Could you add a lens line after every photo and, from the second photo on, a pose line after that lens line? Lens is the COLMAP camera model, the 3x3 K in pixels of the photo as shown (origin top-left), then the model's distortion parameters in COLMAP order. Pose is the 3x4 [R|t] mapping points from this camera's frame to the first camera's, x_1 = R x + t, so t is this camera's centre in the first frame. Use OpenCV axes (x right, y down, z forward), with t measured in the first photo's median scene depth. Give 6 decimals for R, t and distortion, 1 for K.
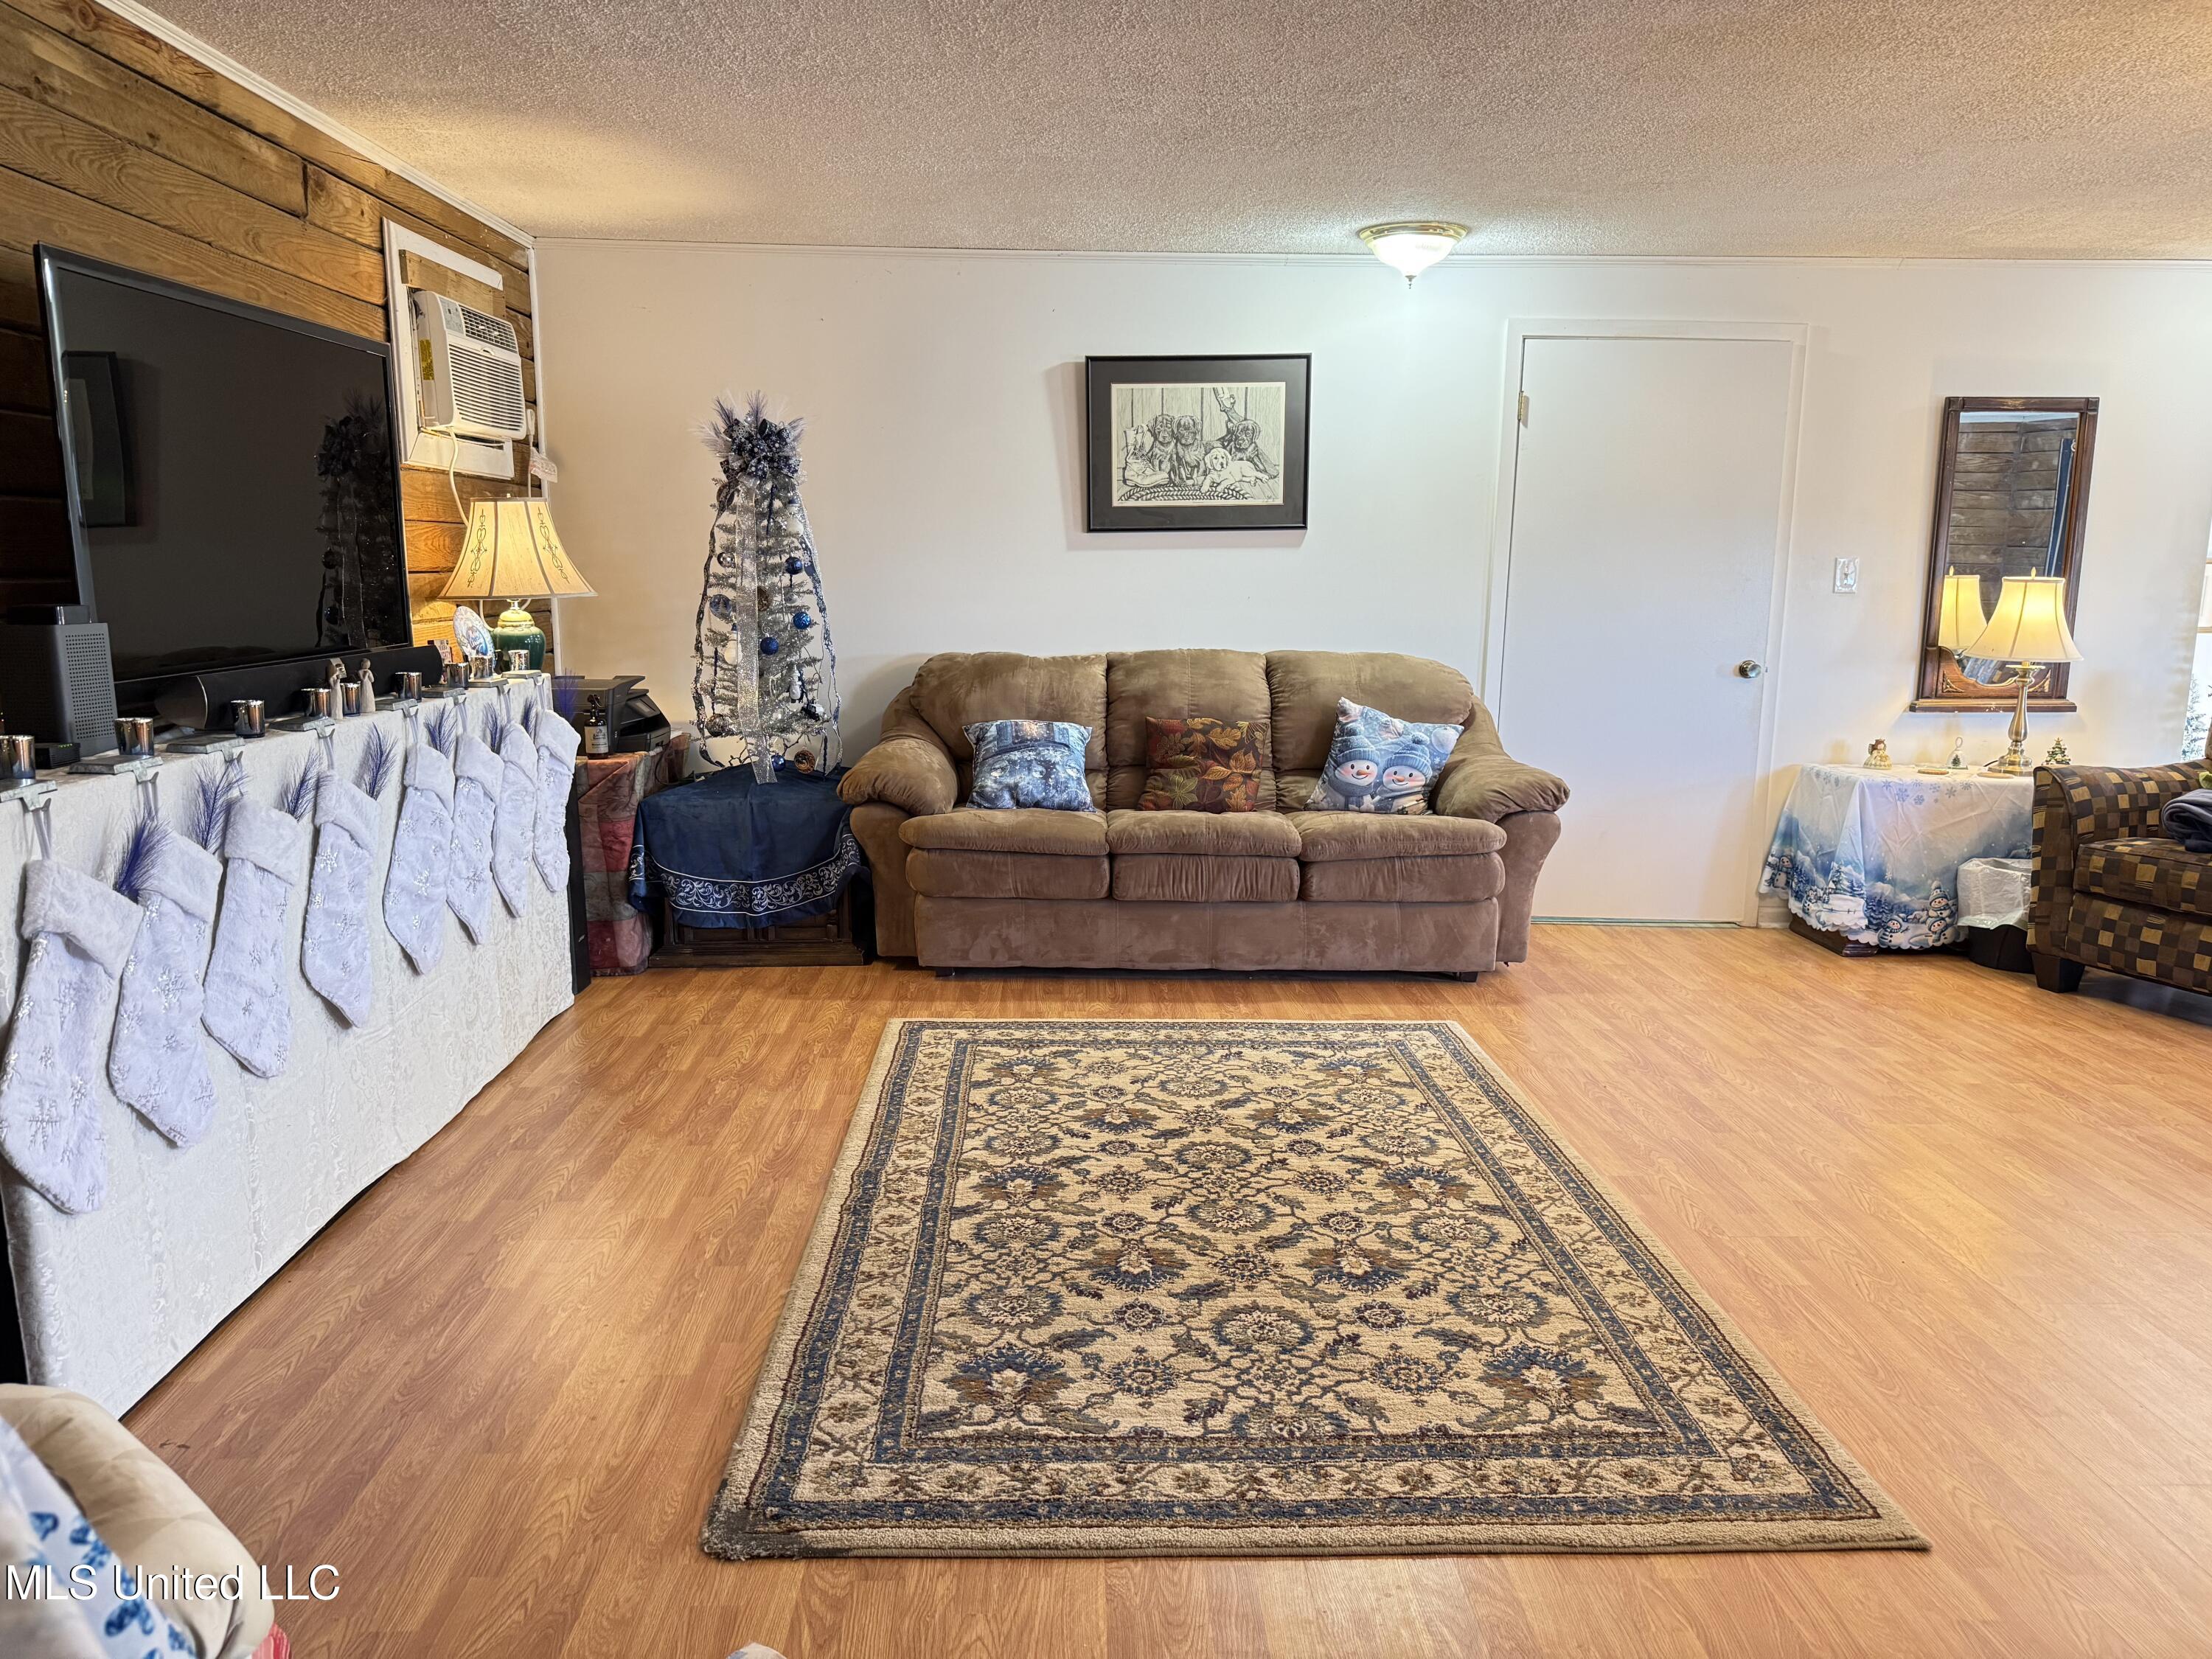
lens RADIAL K [[1546.1, 0, 1105.4], [0, 1546.1, 837.7], [0, 0, 1]] dist [0.054506, -0.063326]
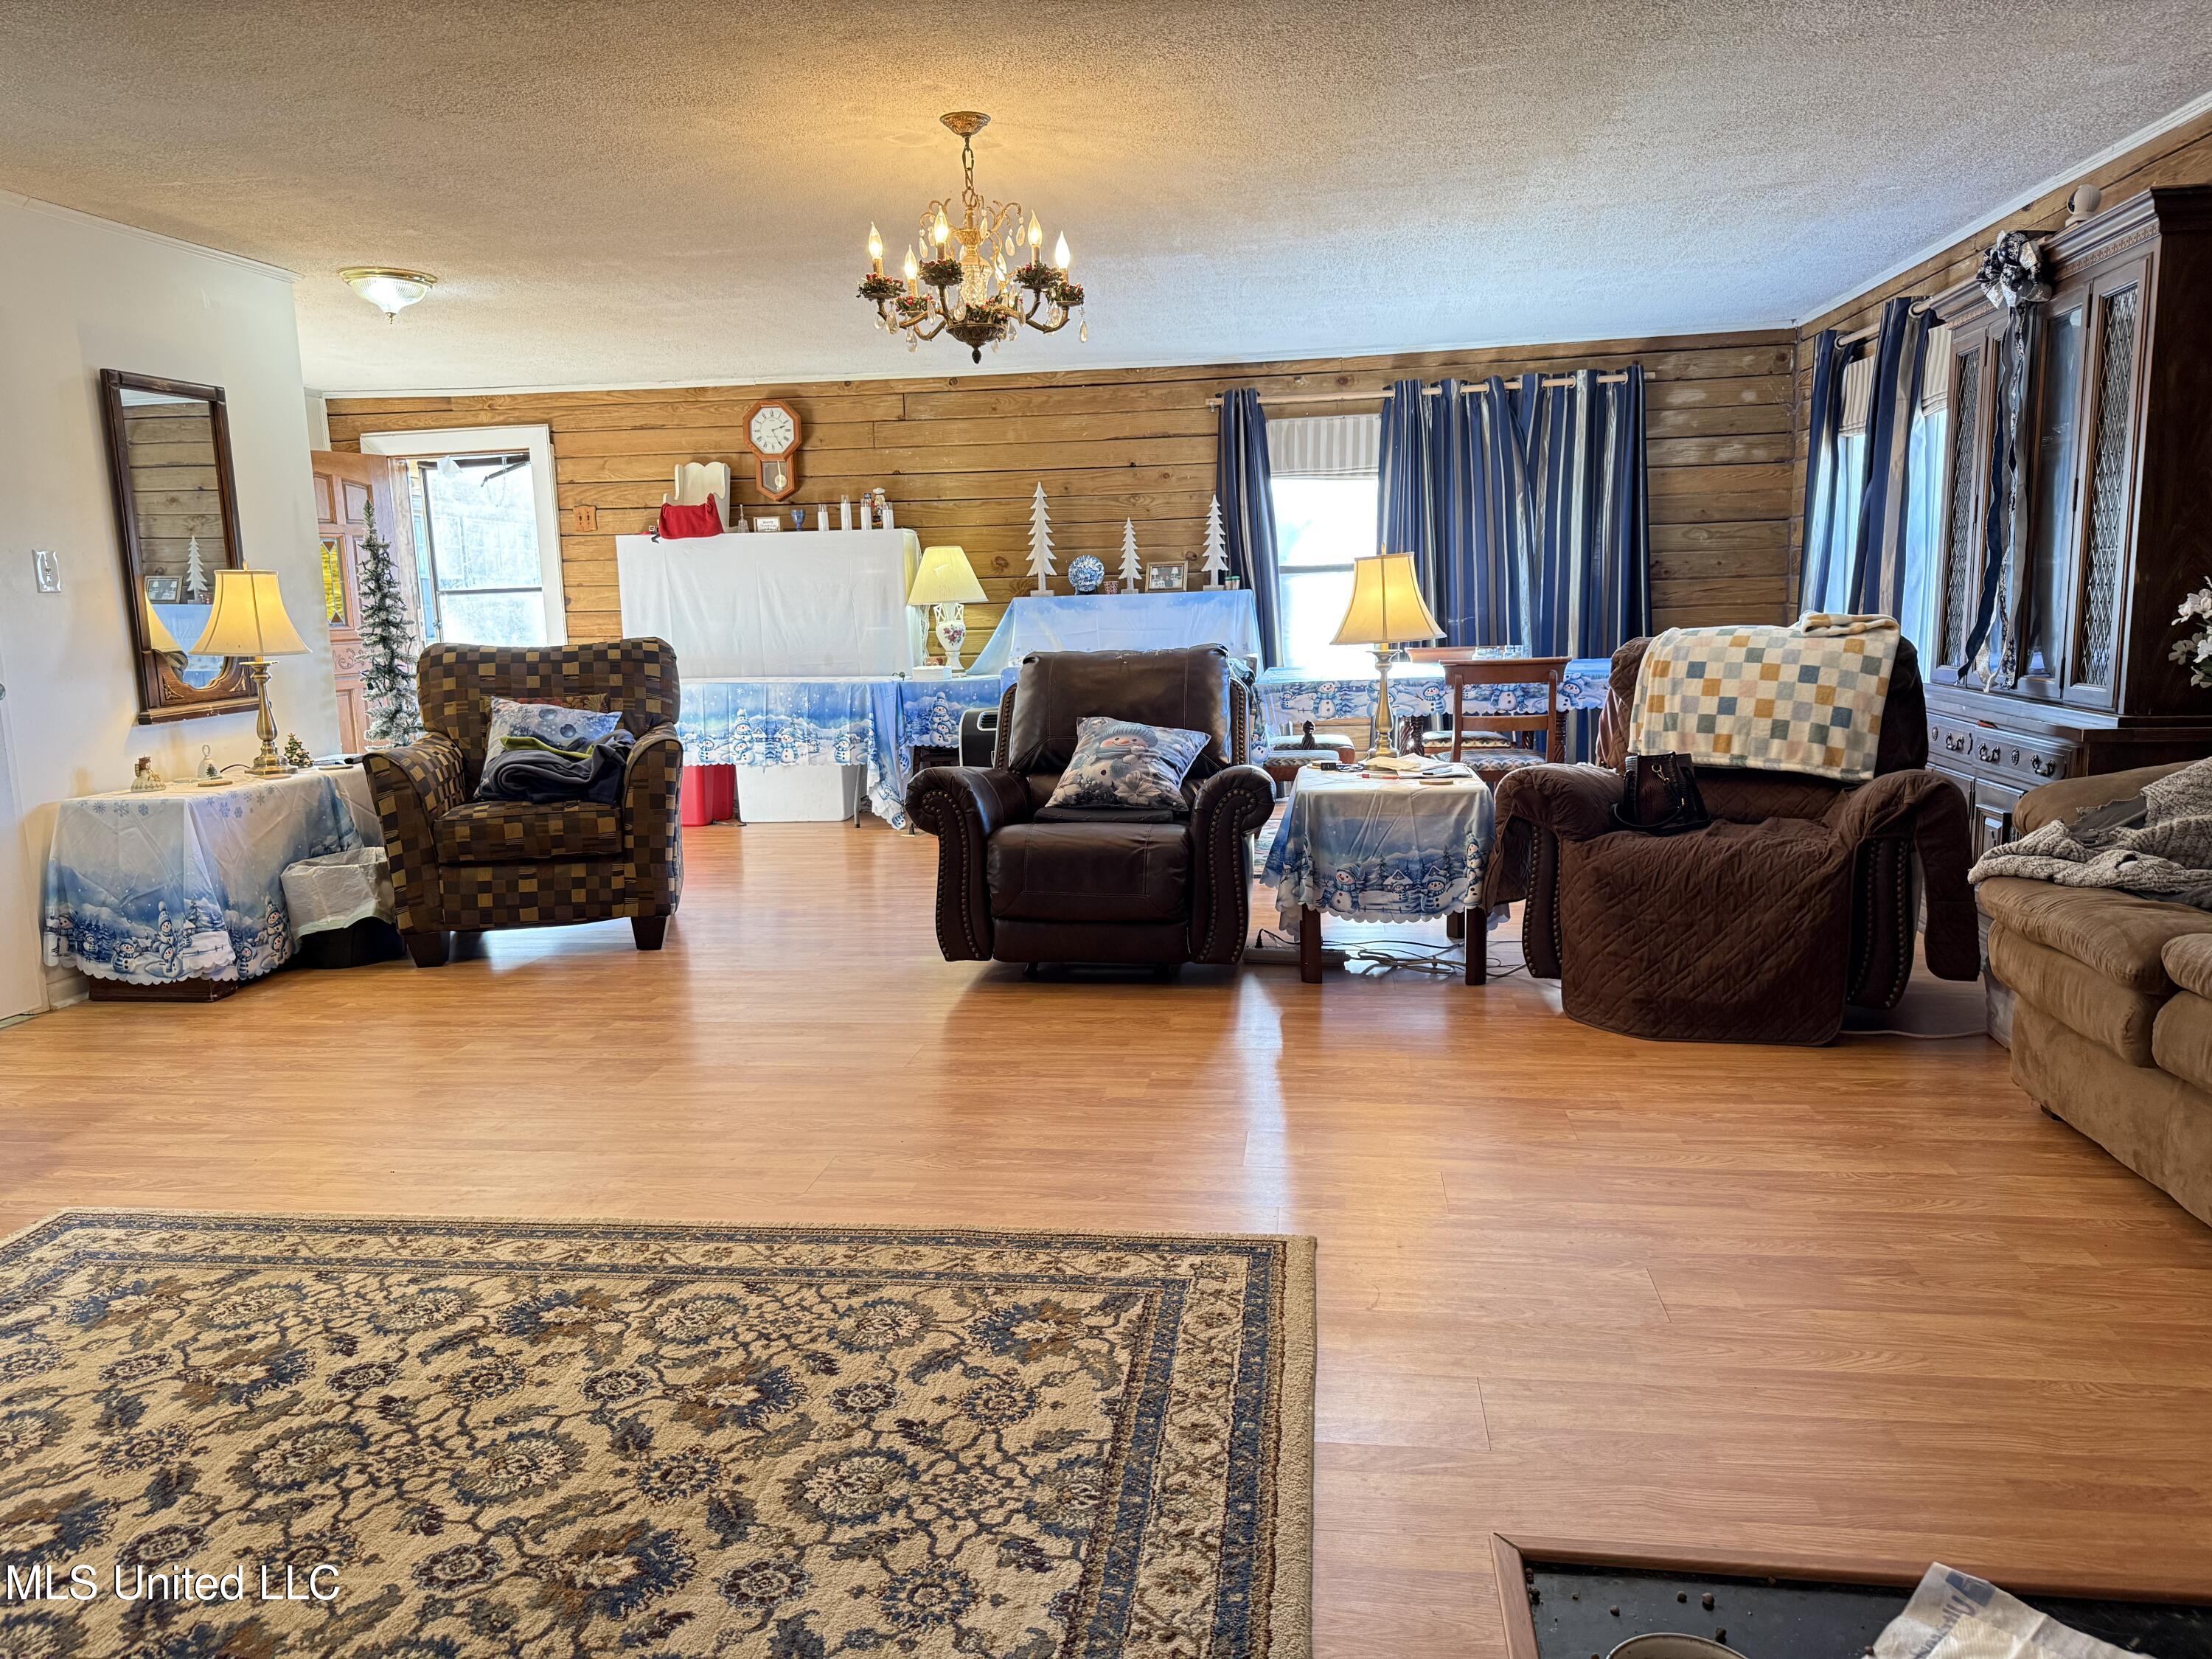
lens RADIAL K [[1546.1, 0, 1105.2], [0, 1546.1, 829.8], [0, 0, 1]] dist [0.054506, -0.063326]
pose [[0.158171, -0.167555, 0.973092, -0.379479], [0.196227, 0.971175, 0.135329, -0.050711], [-0.967717, 0.169542, 0.186491, 0.451505]]
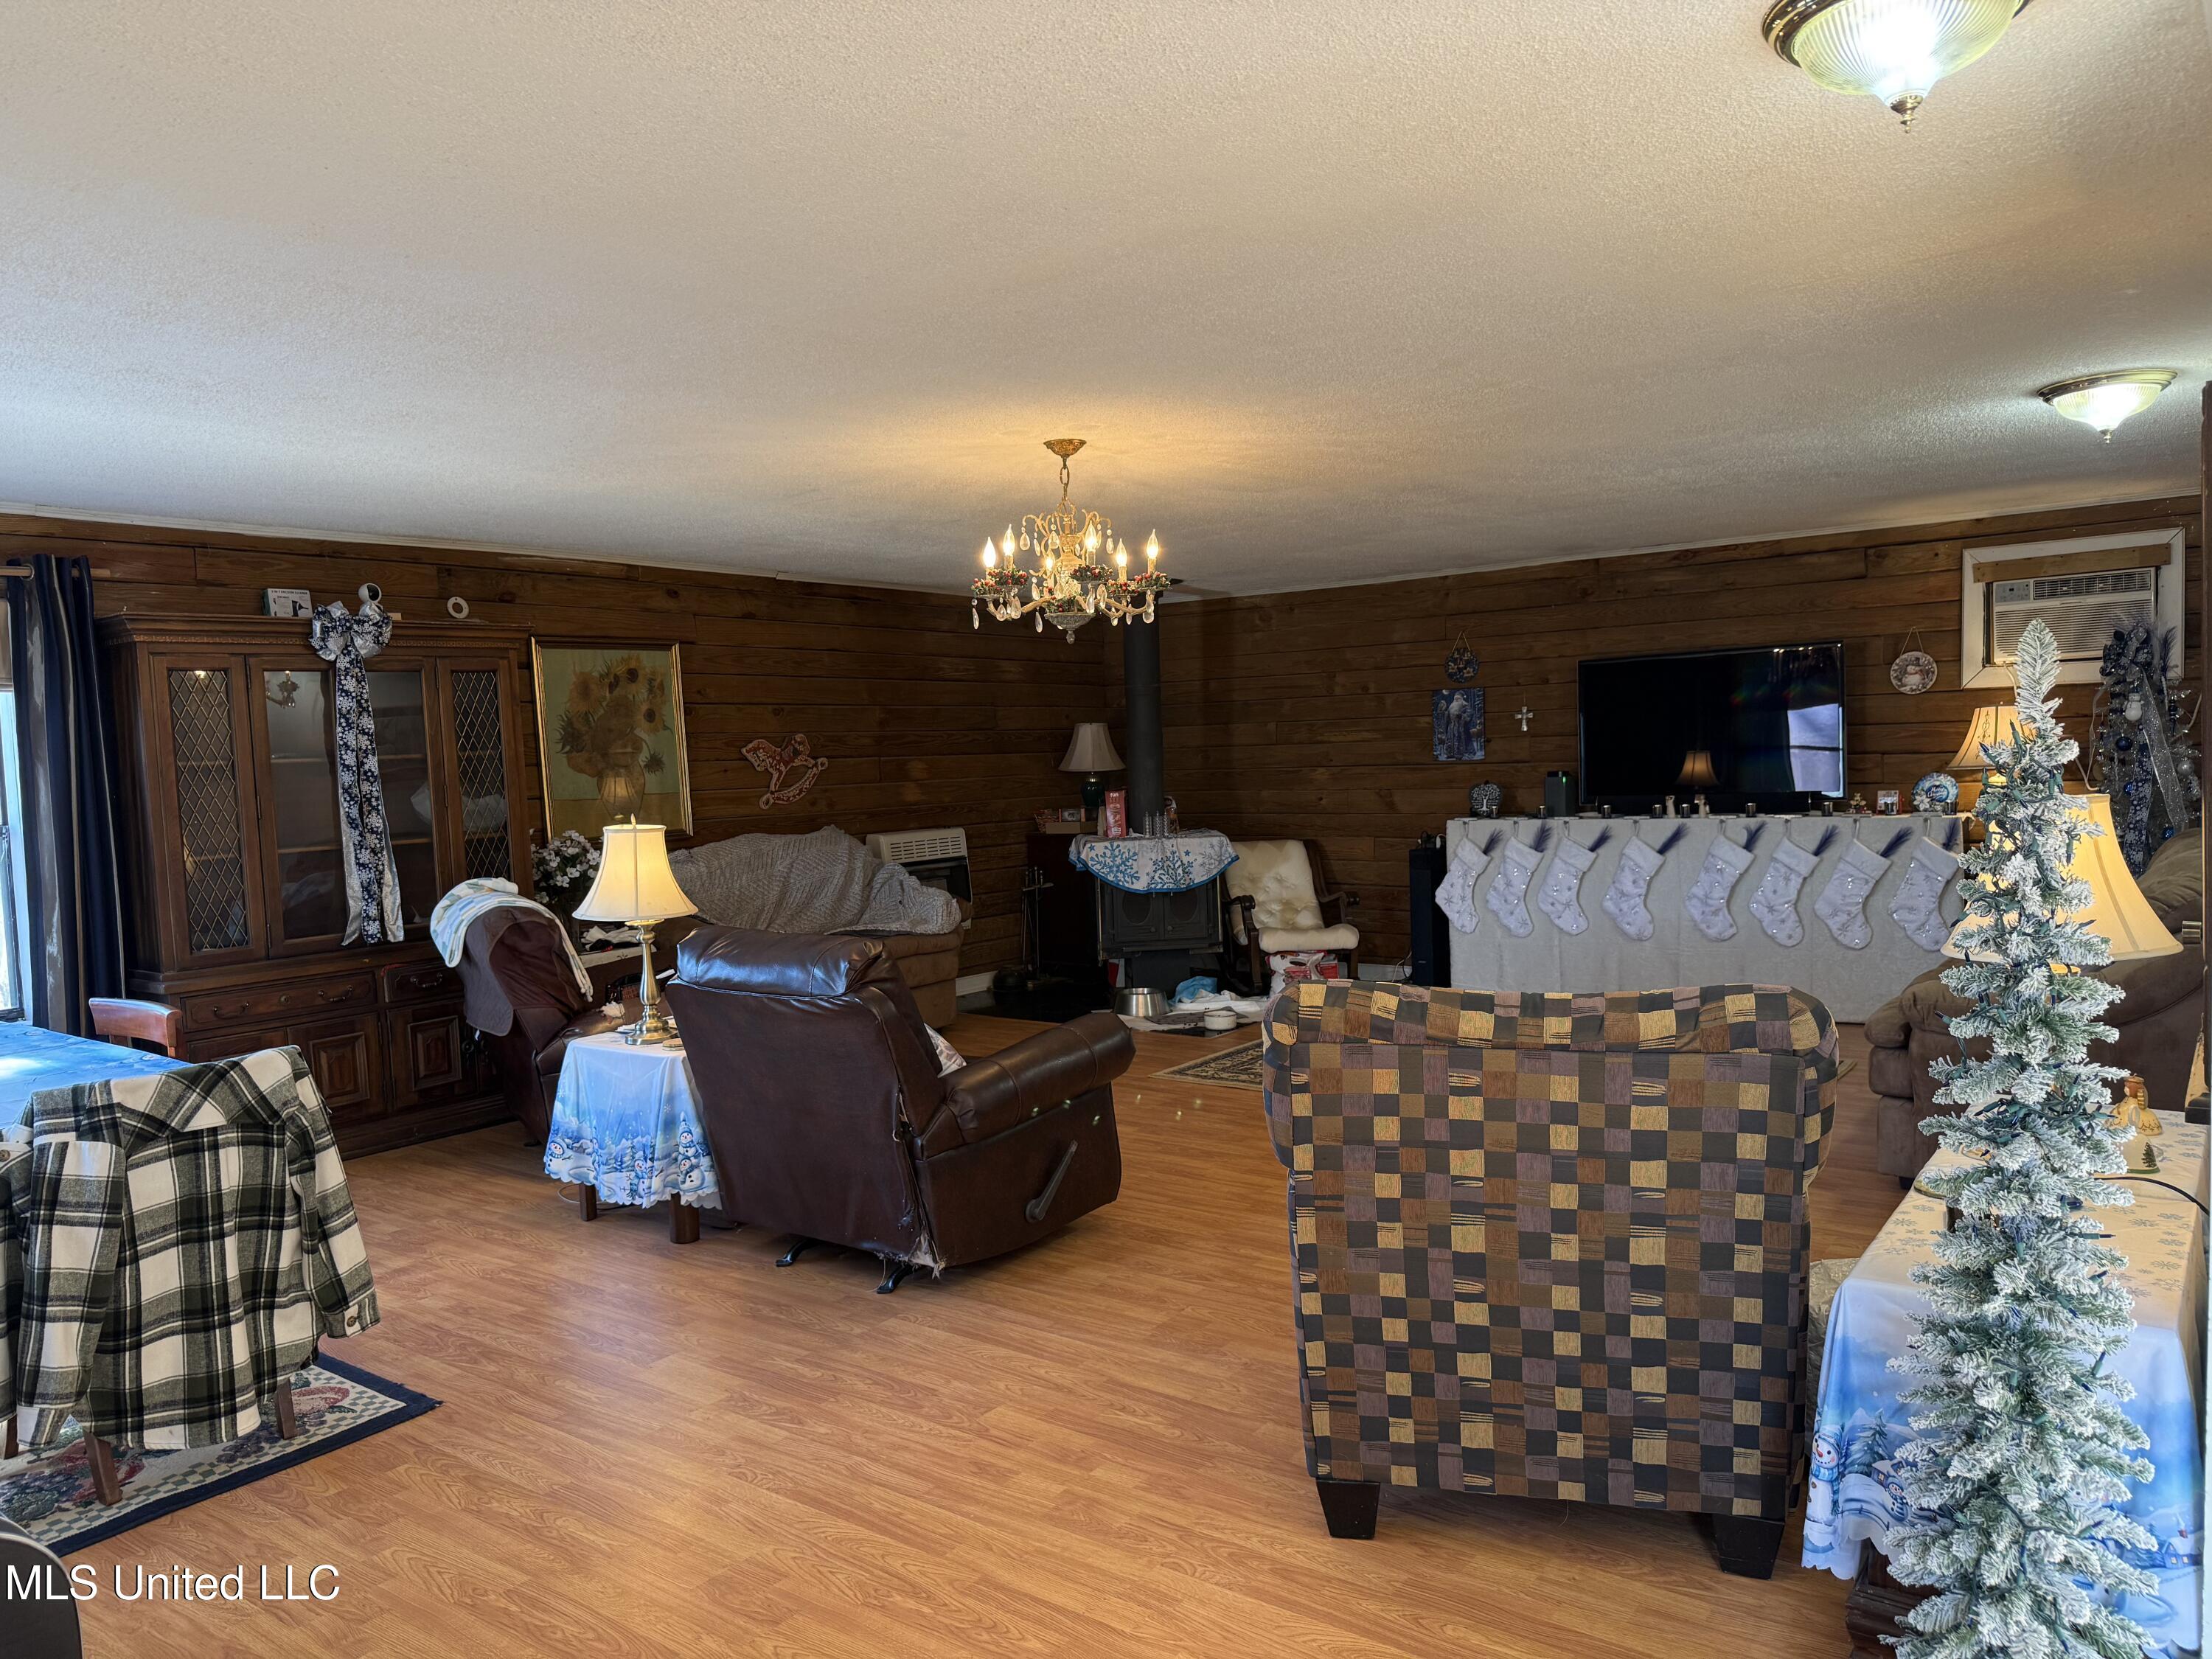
lens RADIAL K [[1546.1, 0, 1089.8], [0, 1546.1, 836.4], [0, 0, 1]] dist [0.054506, -0.063326]
pose [[-0.625372, 0.058662, -0.778119, 1.593292], [-0.101810, 0.982513, 0.155896, -0.271065], [0.773657, 0.176713, -0.608463, 1.441427]]
